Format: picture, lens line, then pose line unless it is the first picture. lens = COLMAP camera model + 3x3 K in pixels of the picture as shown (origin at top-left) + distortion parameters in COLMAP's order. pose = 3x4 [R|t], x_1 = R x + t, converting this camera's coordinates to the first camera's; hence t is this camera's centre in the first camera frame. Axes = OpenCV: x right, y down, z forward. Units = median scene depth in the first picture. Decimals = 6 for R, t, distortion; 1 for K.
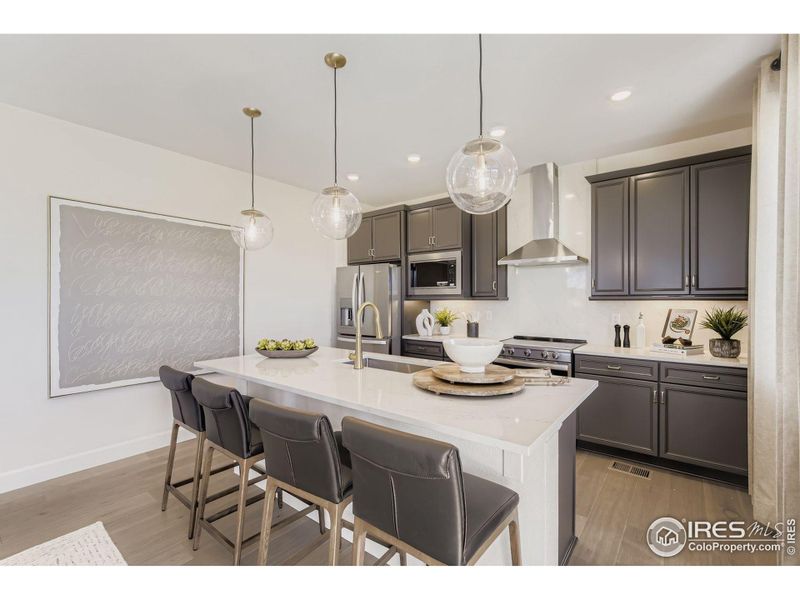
lens RADIAL K [[359.5, 0, 398.9], [0, 359.5, 302.2], [0, 0, 1]] dist [0.003504, -0.002460]
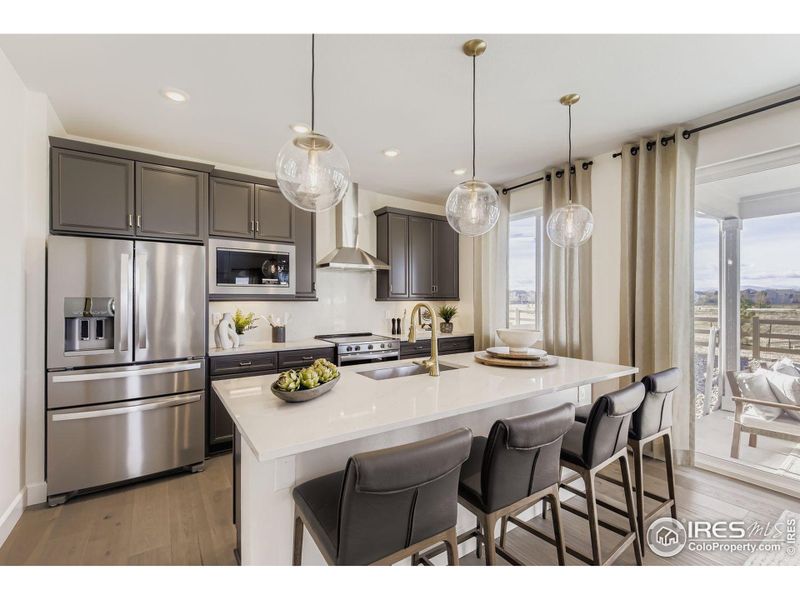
lens RADIAL K [[359.5, 0, 398.1], [0, 359.5, 299.8], [0, 0, 1]] dist [0.003504, -0.002460]
pose [[0.293281, 0.002287, 0.956023, -0.749351], [0.009685, 0.999939, -0.005363, -0.001792], [-0.955977, 0.010832, 0.293241, 0.605806]]
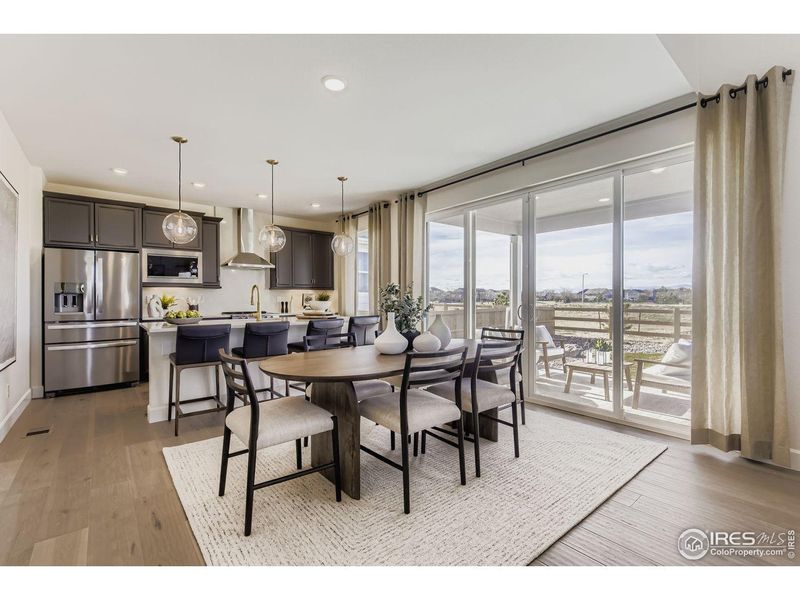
lens RADIAL K [[359.5, 0, 398.6], [0, 359.5, 299.4], [0, 0, 1]] dist [0.003504, -0.002460]
pose [[0.200527, -0.001201, 0.979687, -1.296310], [0.013417, 0.999909, -0.001520, 0.064843], [-0.979596, 0.013449, 0.200525, -0.041525]]
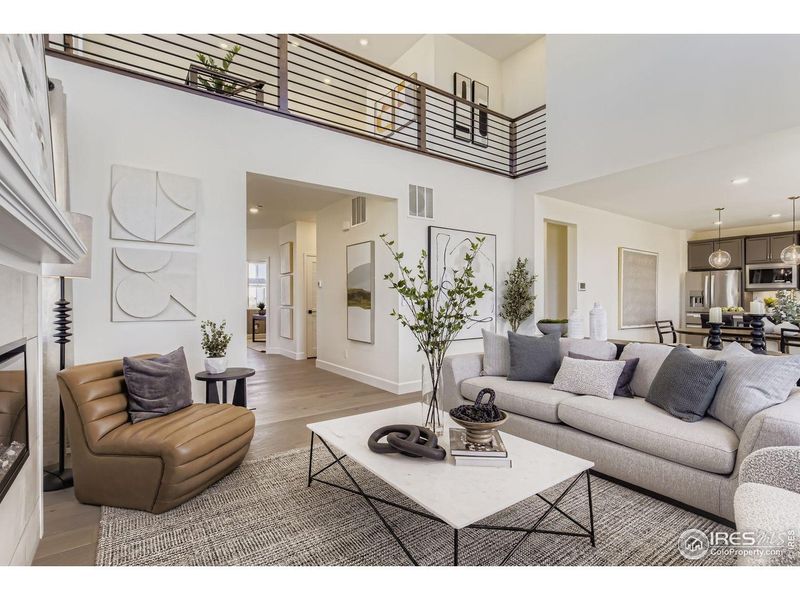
lens RADIAL K [[397.4, 0, 400.4], [0, 397.4, 298.4], [0, 0, 1]] dist [0.004034, 0.000152]
pose [[0.960893, 0.004144, -0.276888, -1.401374], [-0.007520, 0.999910, -0.011131, 0.082349], [0.276816, 0.012778, 0.960838, -1.717085]]
